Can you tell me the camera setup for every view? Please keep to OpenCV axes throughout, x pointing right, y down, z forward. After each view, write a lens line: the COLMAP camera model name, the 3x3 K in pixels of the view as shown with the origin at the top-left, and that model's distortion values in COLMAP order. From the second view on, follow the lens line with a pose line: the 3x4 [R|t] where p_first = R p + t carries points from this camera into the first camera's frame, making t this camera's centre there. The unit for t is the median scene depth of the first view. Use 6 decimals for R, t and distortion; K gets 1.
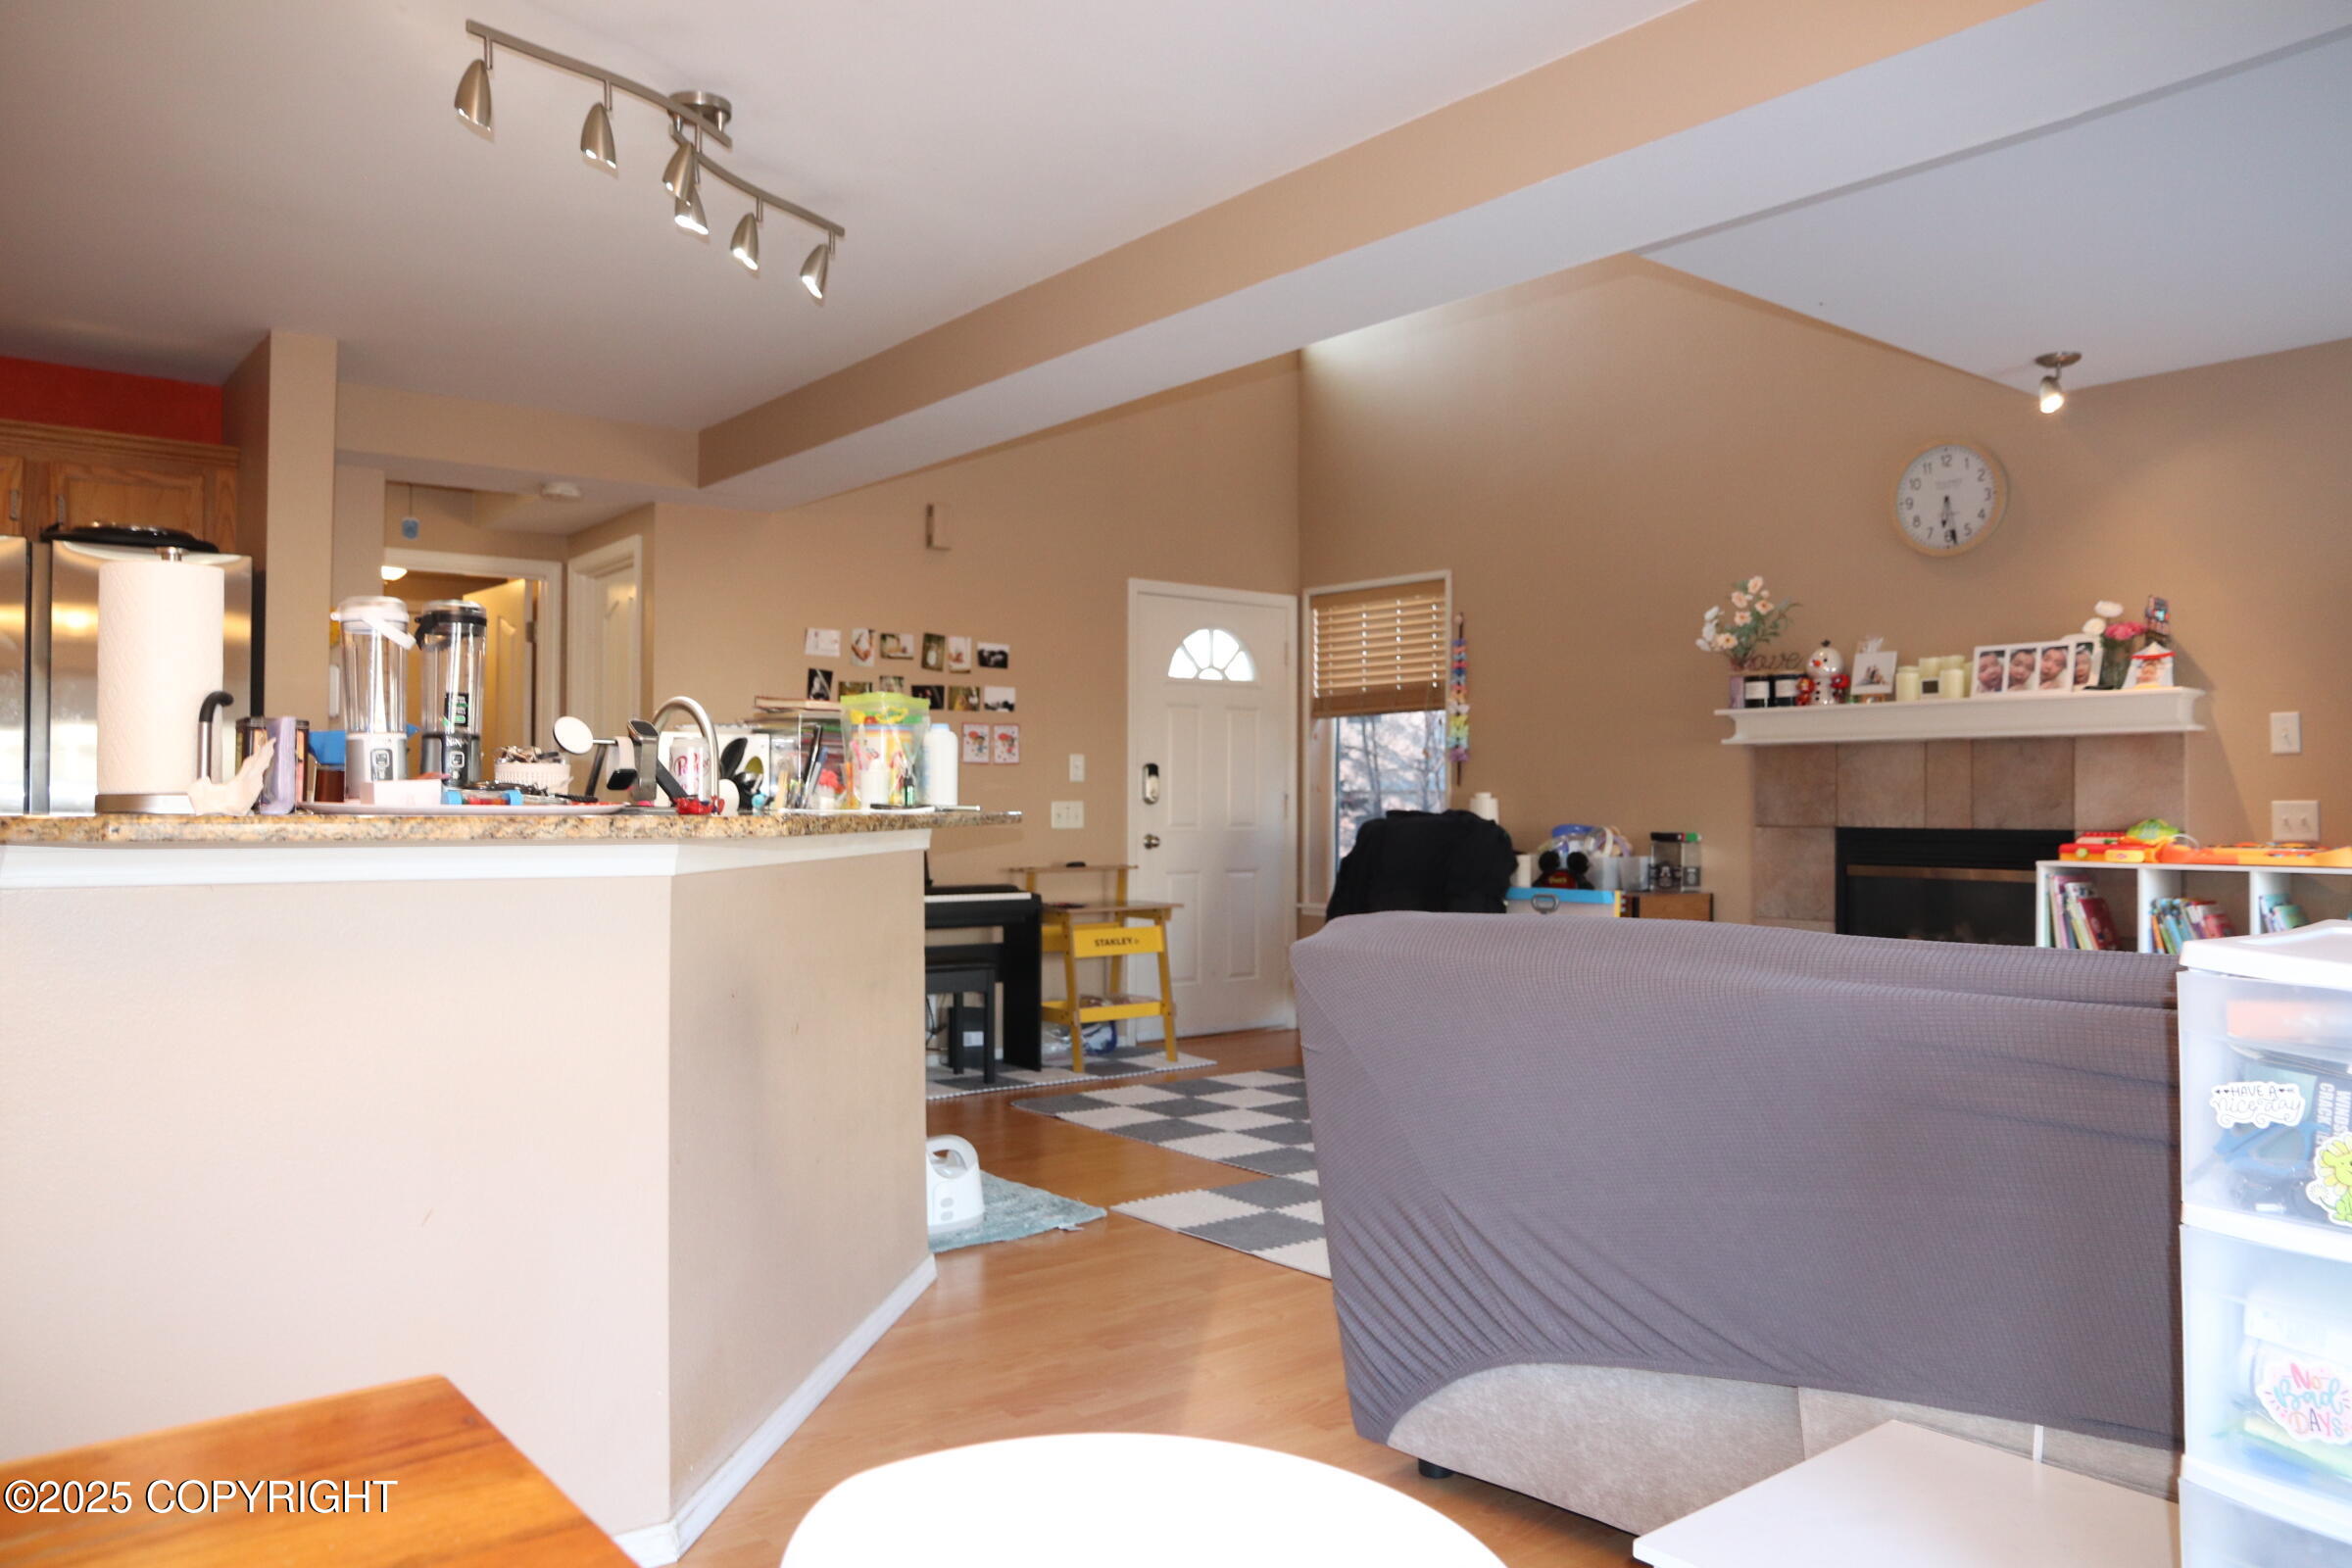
lens RADIAL K [[1693.4, 0, 1191.6], [0, 1693.4, 779.1], [0, 0, 1]] dist [-0.110395, 0.091579]
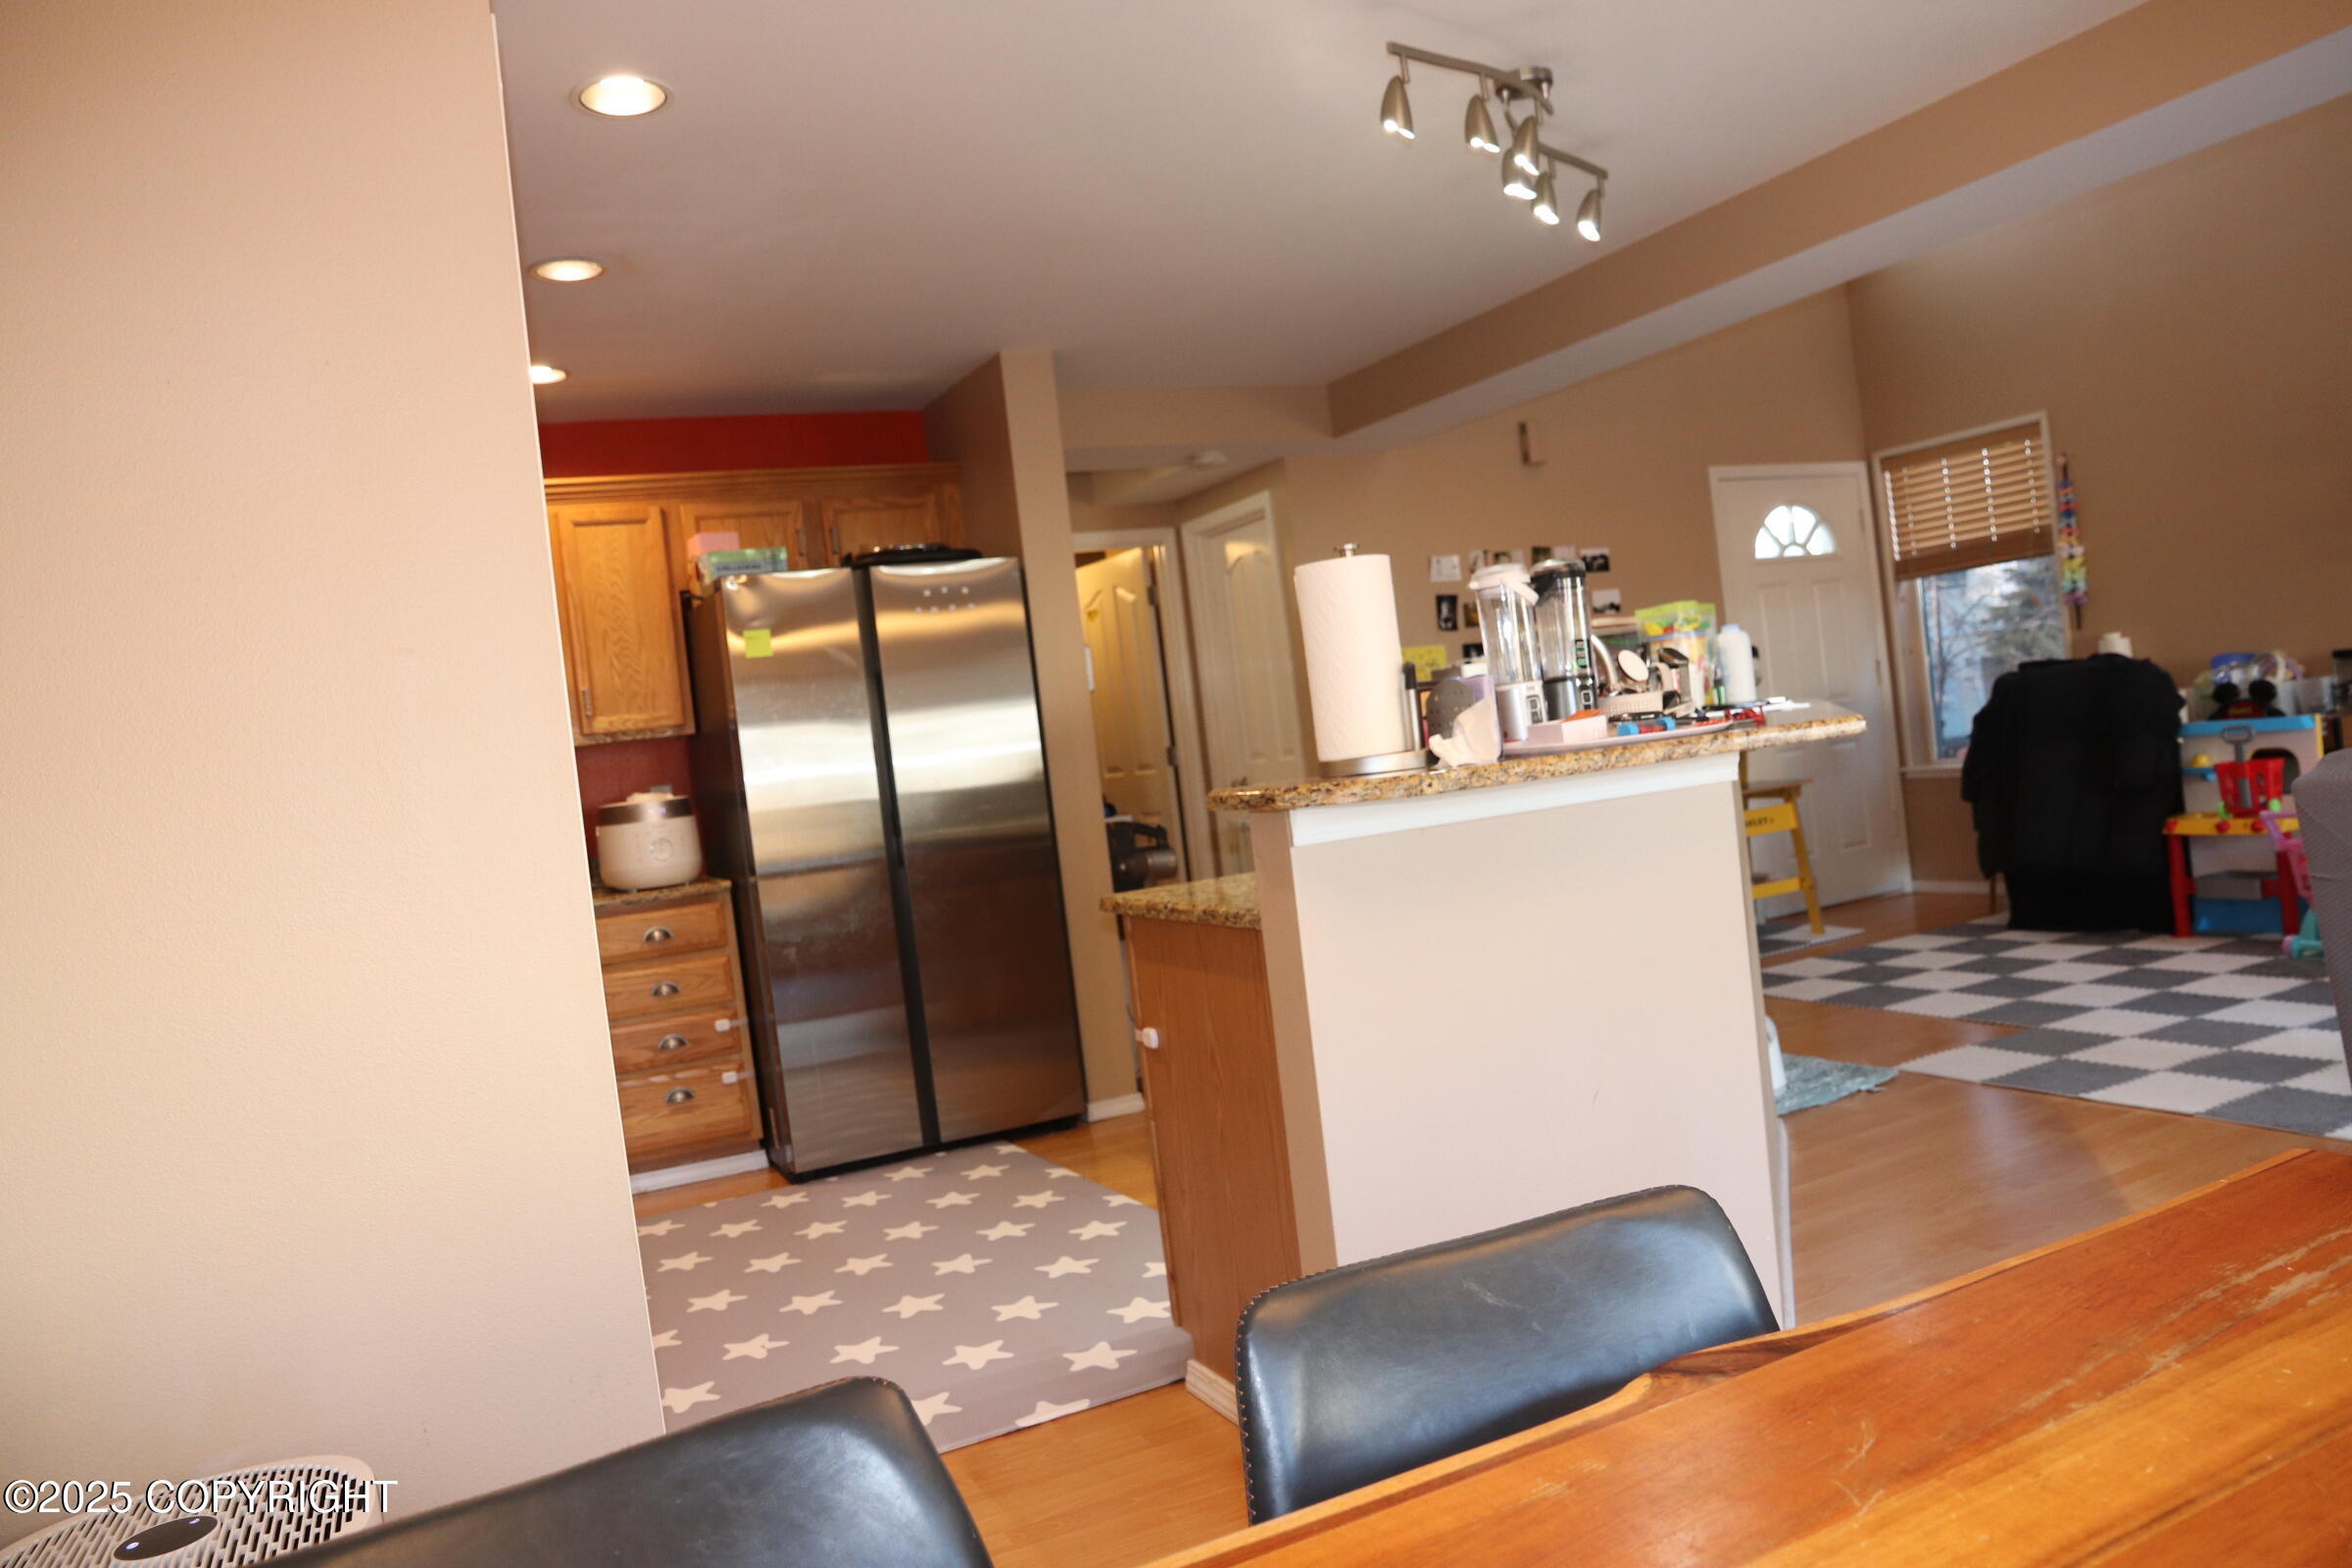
lens RADIAL K [[1693.4, 0, 1181.8], [0, 1693.4, 779.4], [0, 0, 1]] dist [-0.110395, 0.091579]
pose [[0.966564, -0.110030, -0.231620, -0.174015], [0.122014, 0.991800, 0.038022, -0.012968], [0.225537, -0.065011, 0.972063, -0.072836]]
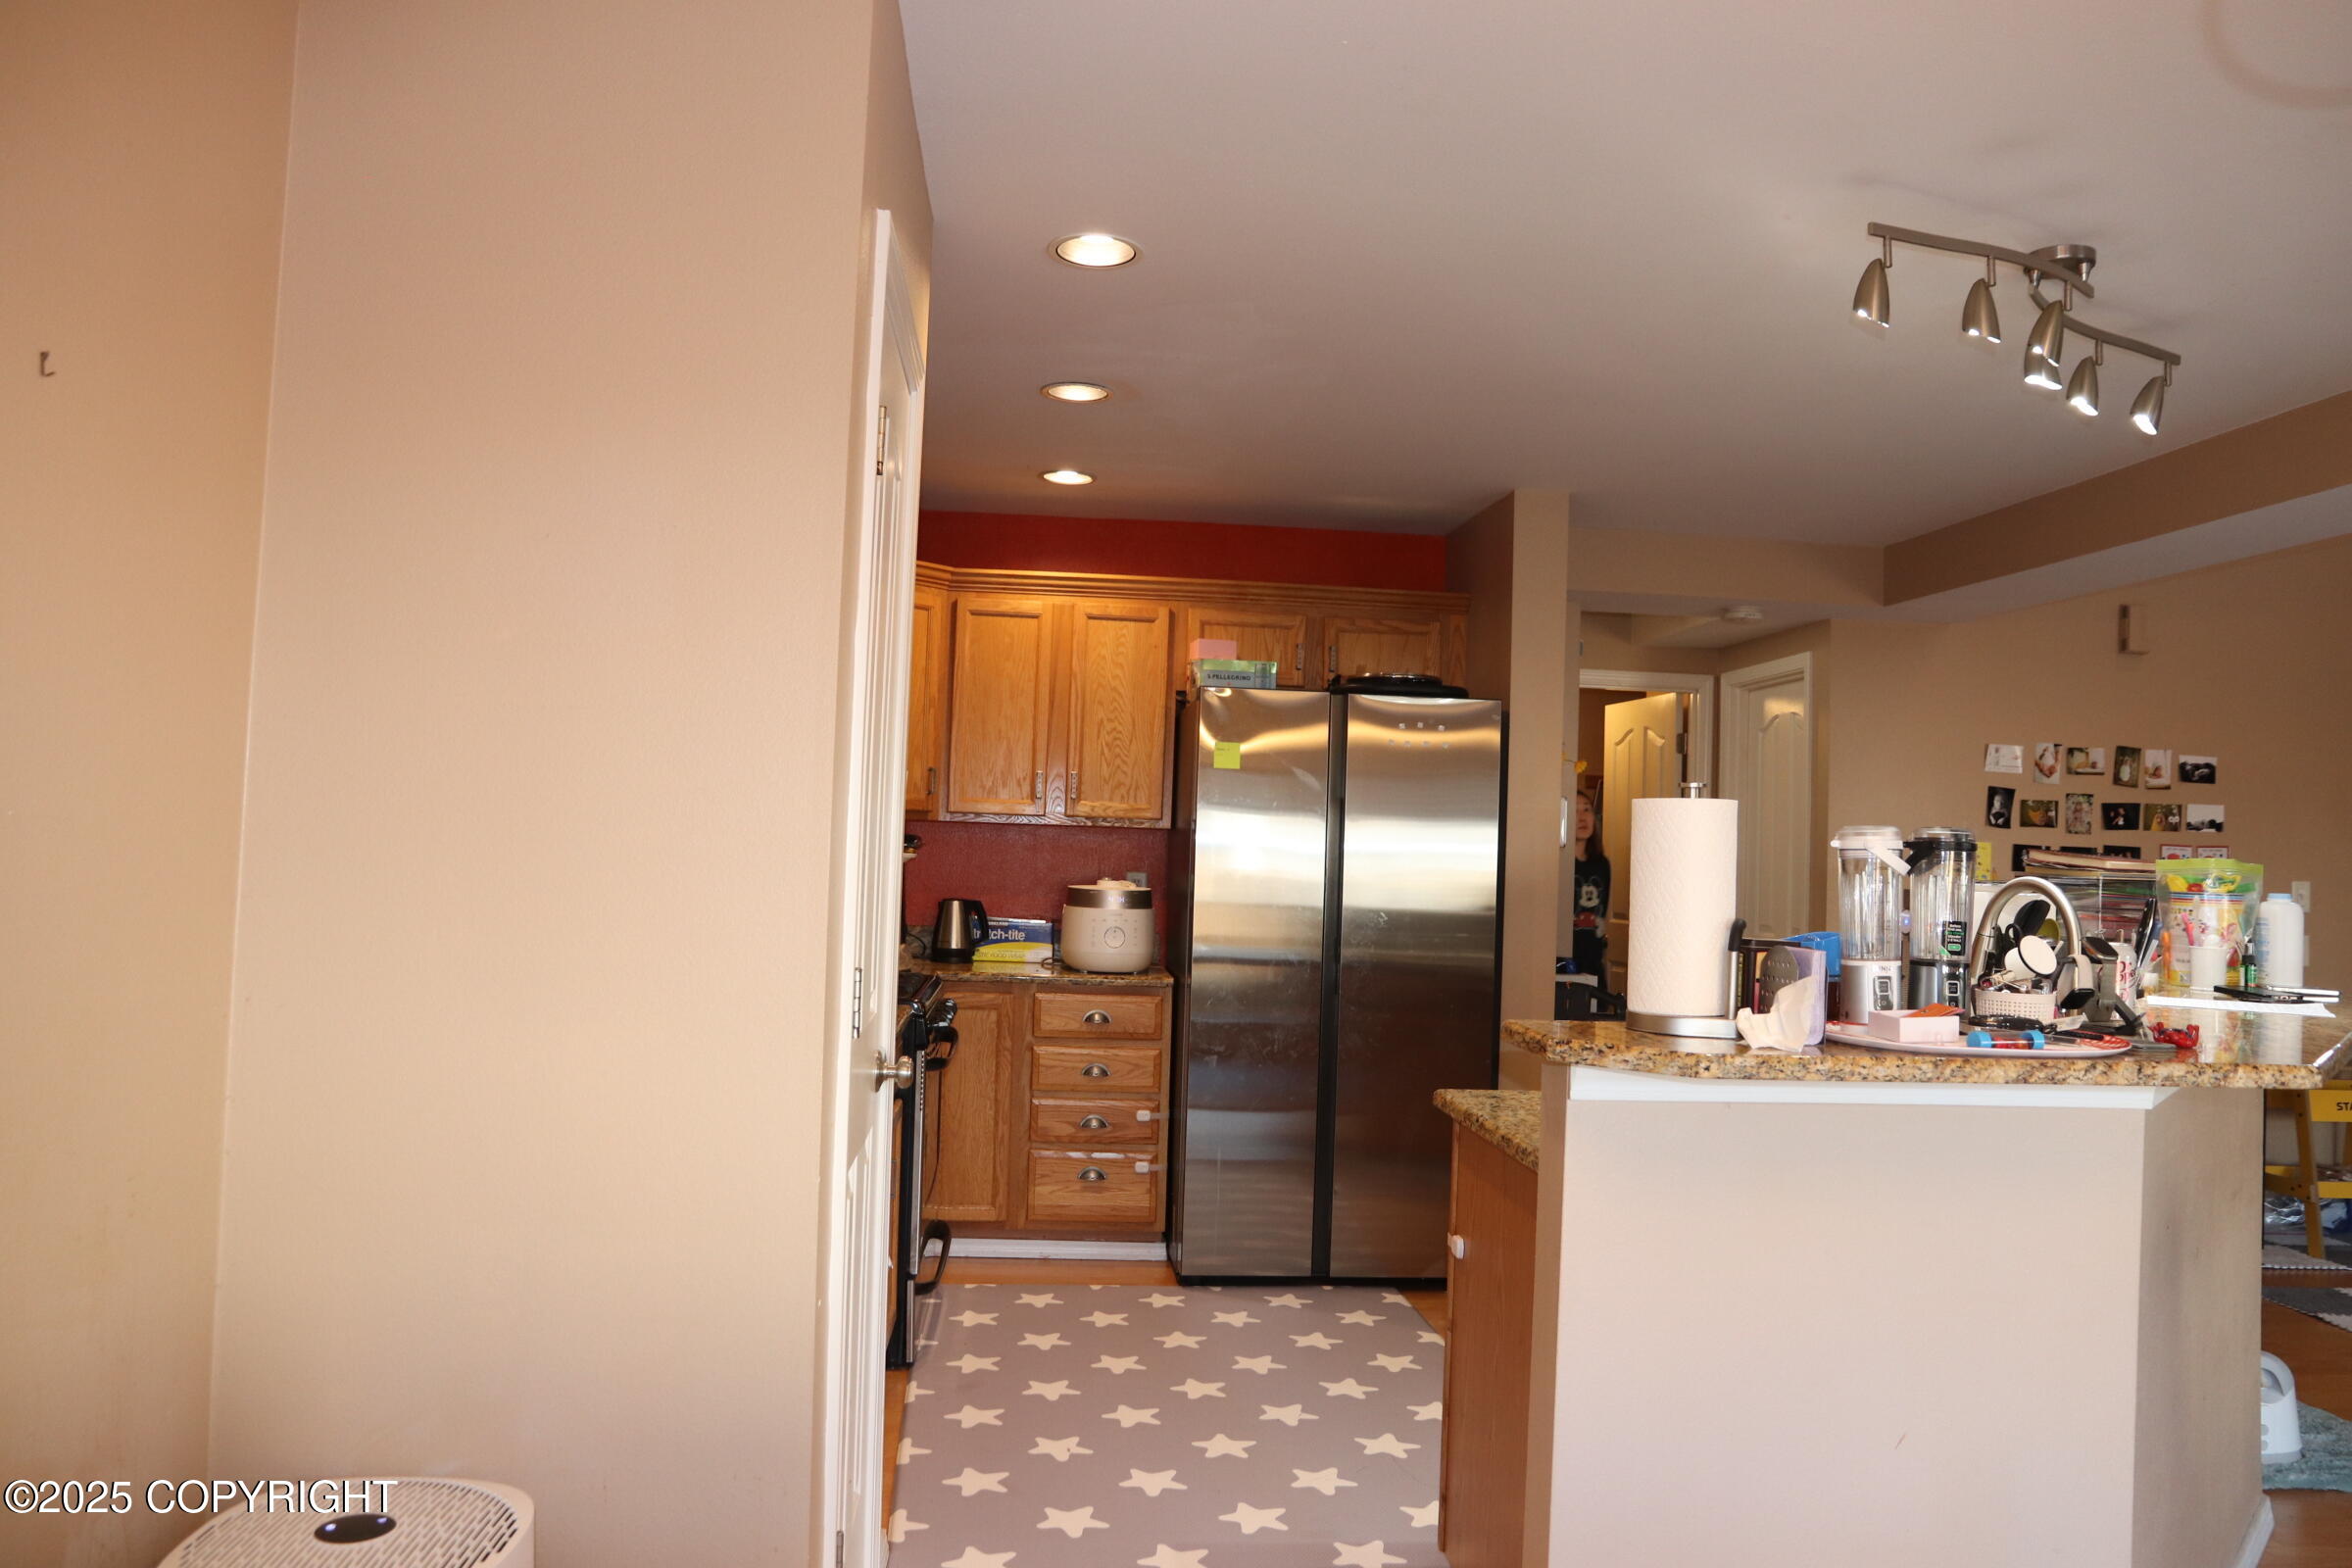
lens RADIAL K [[1693.4, 0, 1161.3], [0, 1693.4, 787.4], [0, 0, 1]] dist [-0.110395, 0.091579]
pose [[0.829862, 0.007776, -0.557914, -0.109378], [-0.024704, 0.999434, -0.022815, -0.037802], [0.557421, 0.032716, 0.829585, -0.035459]]
